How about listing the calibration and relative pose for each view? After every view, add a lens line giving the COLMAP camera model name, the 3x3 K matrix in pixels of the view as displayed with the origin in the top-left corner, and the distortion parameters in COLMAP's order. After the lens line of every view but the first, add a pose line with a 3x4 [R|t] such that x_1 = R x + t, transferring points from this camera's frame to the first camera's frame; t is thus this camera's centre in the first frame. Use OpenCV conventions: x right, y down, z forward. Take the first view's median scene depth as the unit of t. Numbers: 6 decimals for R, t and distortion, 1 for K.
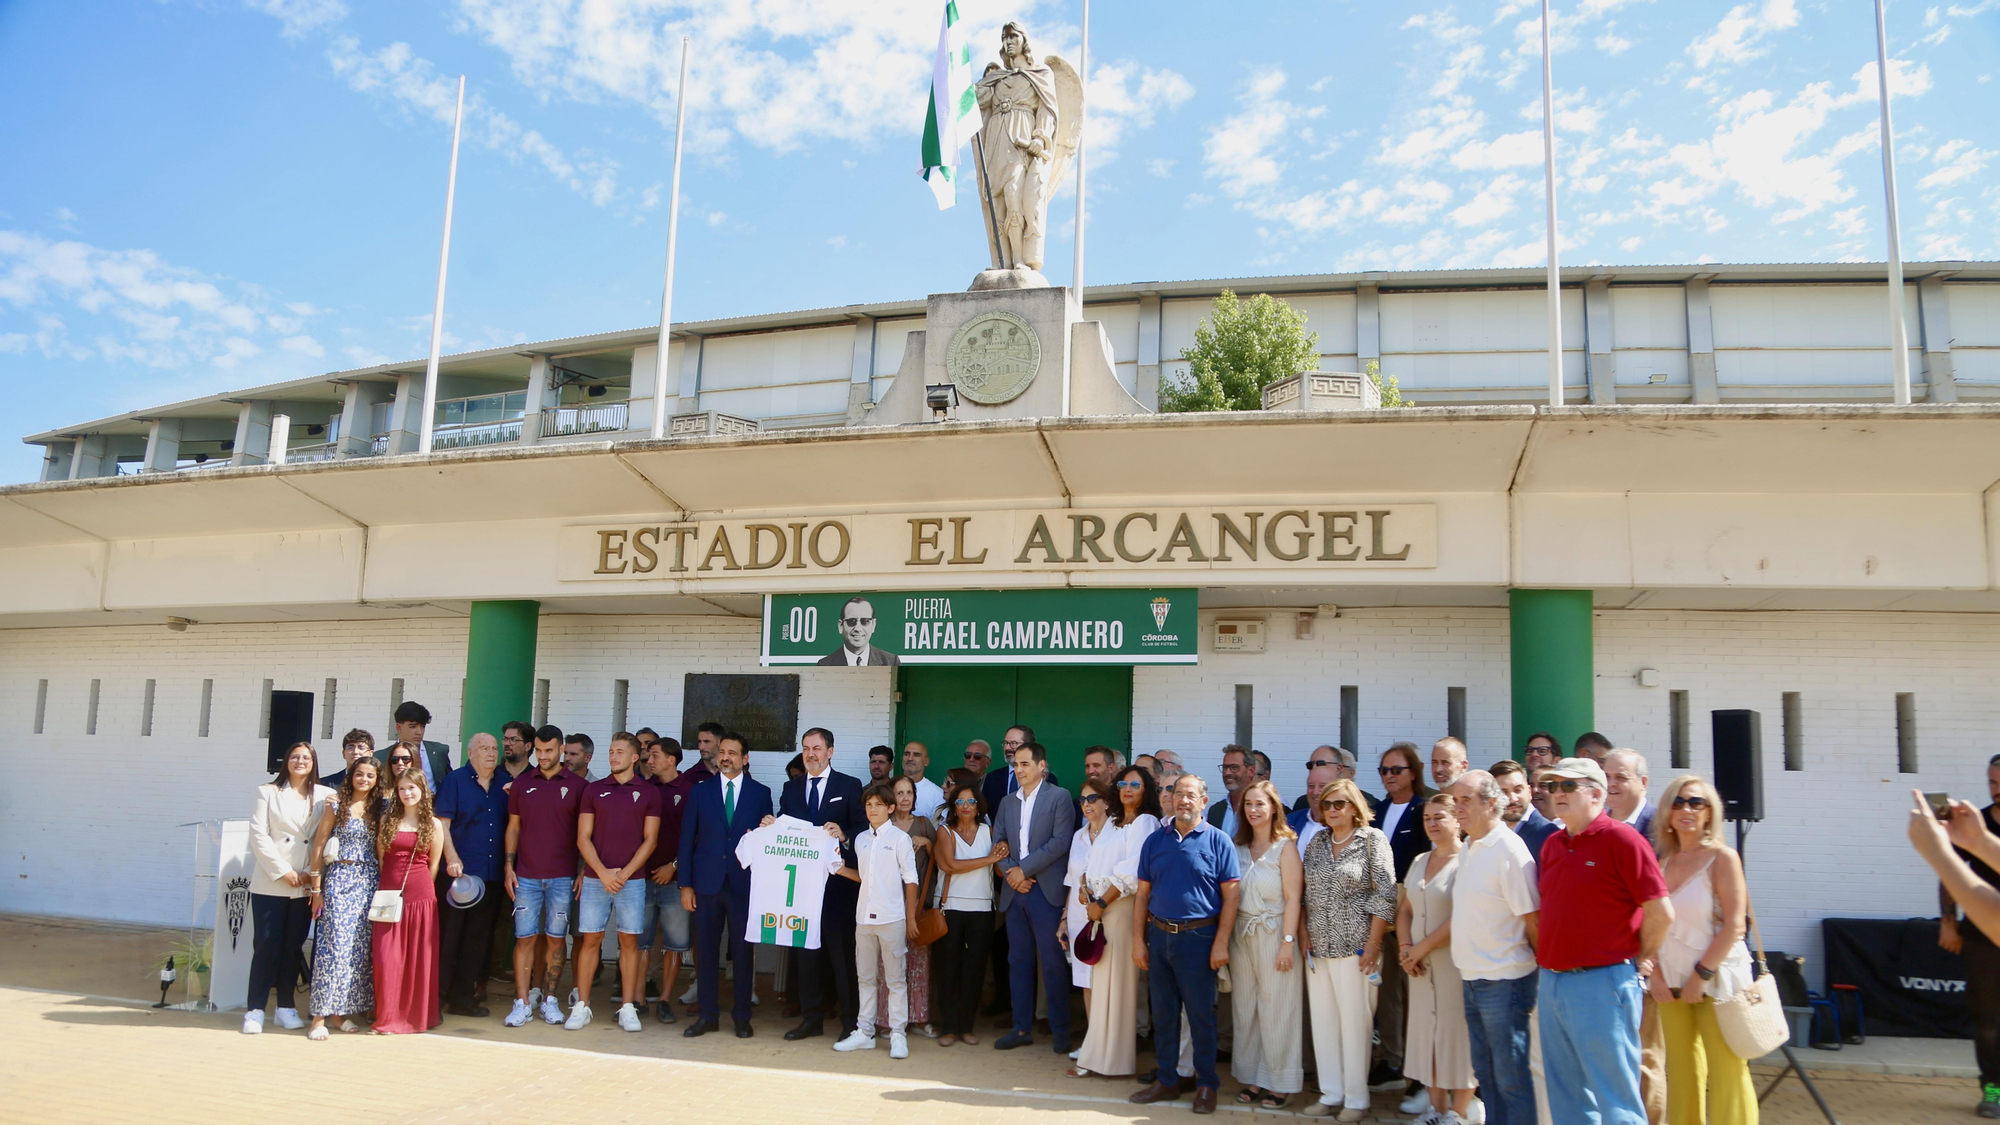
lens RADIAL K [[1368.9, 0, 1002.6], [0, 1368.9, 666.8], [0, 0, 1]] dist [-0.125811, 0.069848]
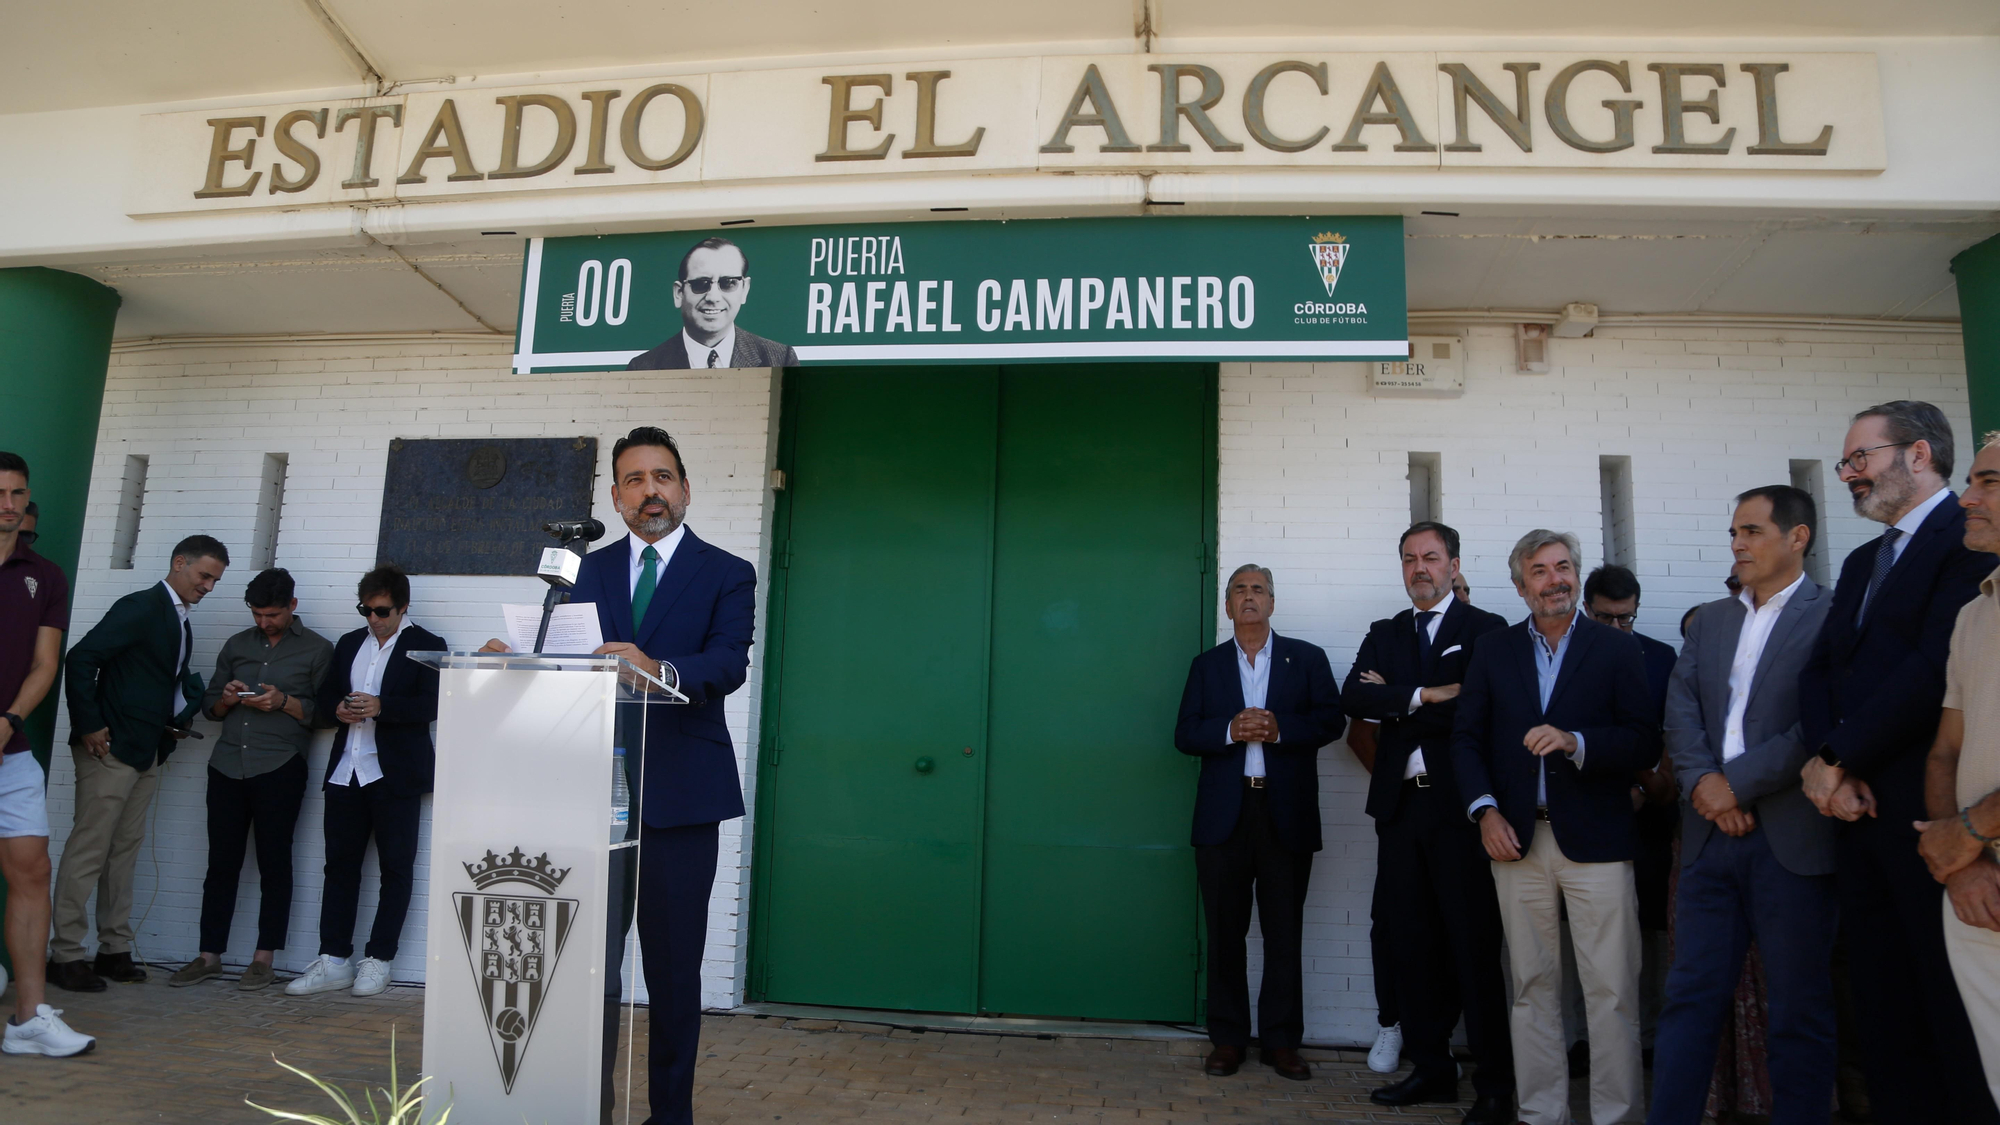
lens RADIAL K [[1368.9, 0, 995.8], [0, 1368.9, 592.3], [0, 0, 1]] dist [-0.125811, 0.069848]
pose [[0.993200, 0.023105, 0.114104, -0.057100], [-0.017260, 0.998501, -0.051949, 0.104334], [-0.115133, 0.049626, 0.992110, 0.502908]]
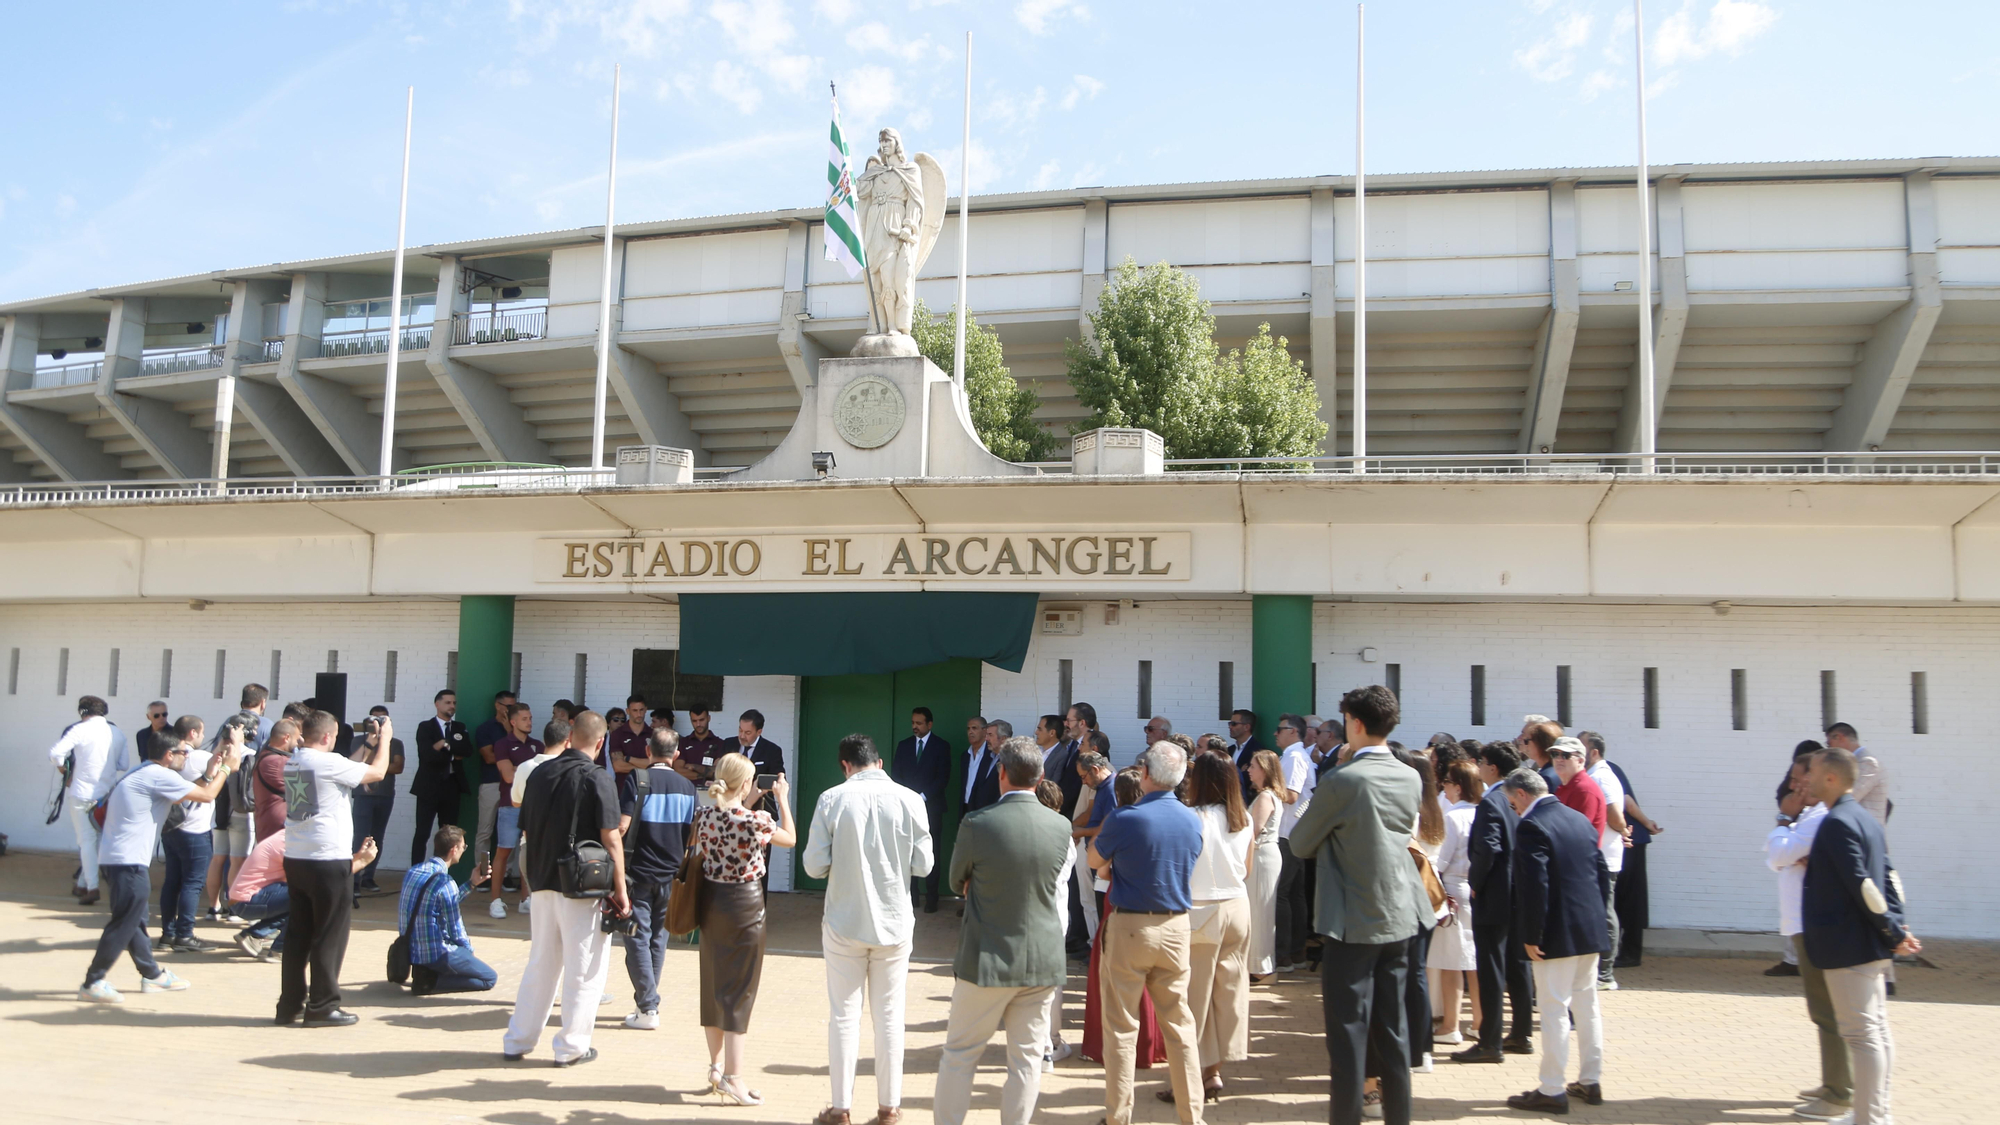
lens RADIAL K [[1577.2, 0, 1003.4], [0, 1577.2, 595.6], [0, 0, 1]] dist [-0.090659, 0.086542]
pose [[0.999767, -0.007596, 0.020198, 0.091146], [0.007194, 0.999776, 0.019891, -0.081242], [-0.020345, -0.019741, 0.999598, -0.521476]]
